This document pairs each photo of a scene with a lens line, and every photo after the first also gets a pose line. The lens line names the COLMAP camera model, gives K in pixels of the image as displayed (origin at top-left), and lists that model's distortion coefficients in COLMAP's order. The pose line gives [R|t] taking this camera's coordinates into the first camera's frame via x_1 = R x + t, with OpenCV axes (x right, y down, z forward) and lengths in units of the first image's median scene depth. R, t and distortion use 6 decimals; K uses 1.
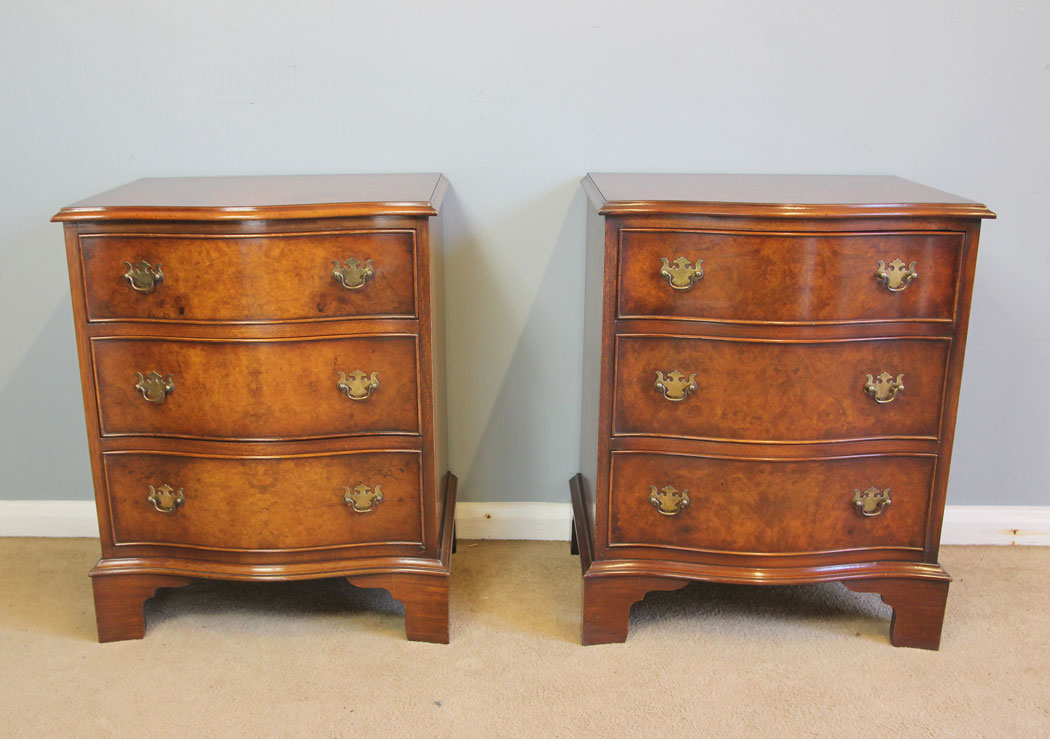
lens RADIAL K [[1154.8, 0, 488.7], [0, 1154.8, 410.1], [0, 0, 1]] dist [-0.087642, 0.020114]
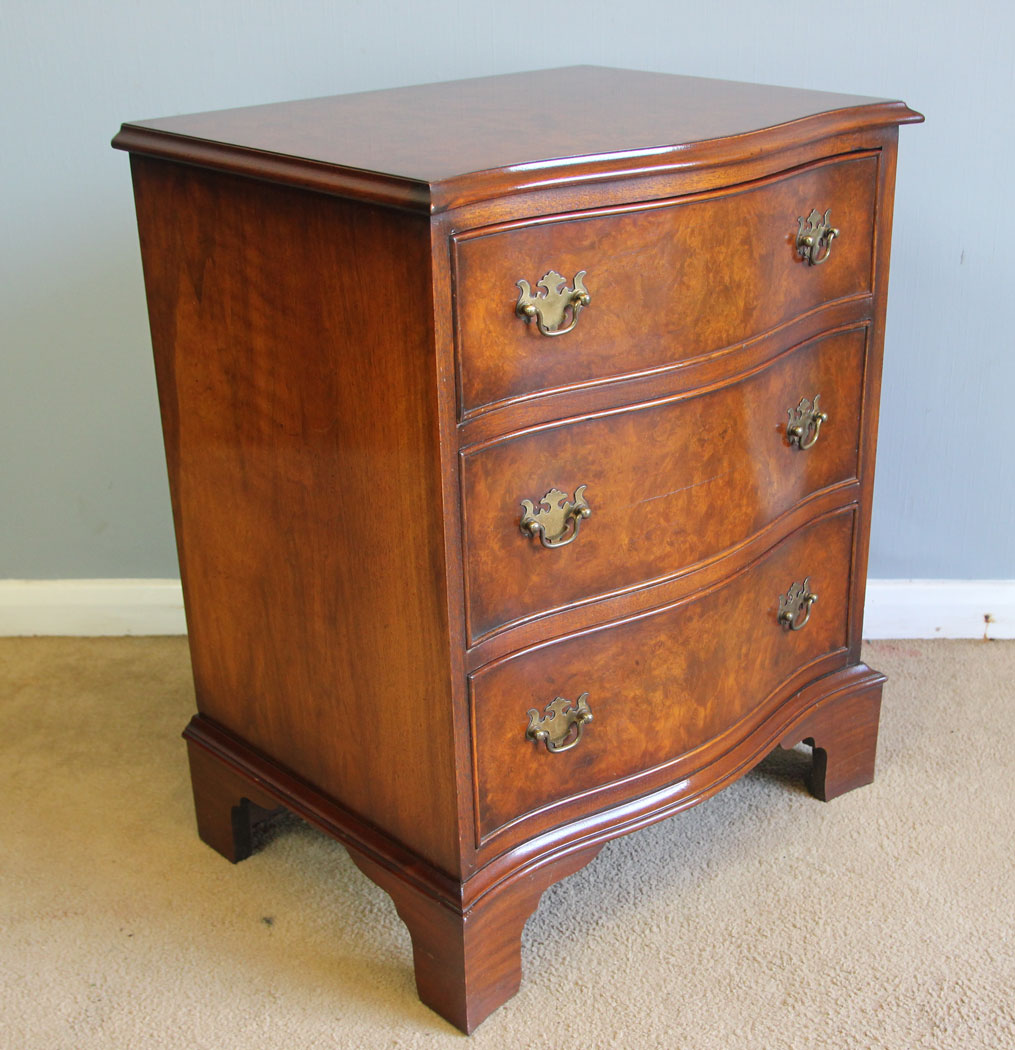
lens RADIAL K [[1476.0, 0, 492.3], [0, 1476.0, 552.8], [0, 0, 1]] dist [-0.118564, 0.057432]
pose [[0.728657, -0.295958, 0.617630, -0.276708], [0.234791, 0.955107, 0.180674, -0.133731], [-0.643375, 0.013365, 0.765434, 0.509631]]
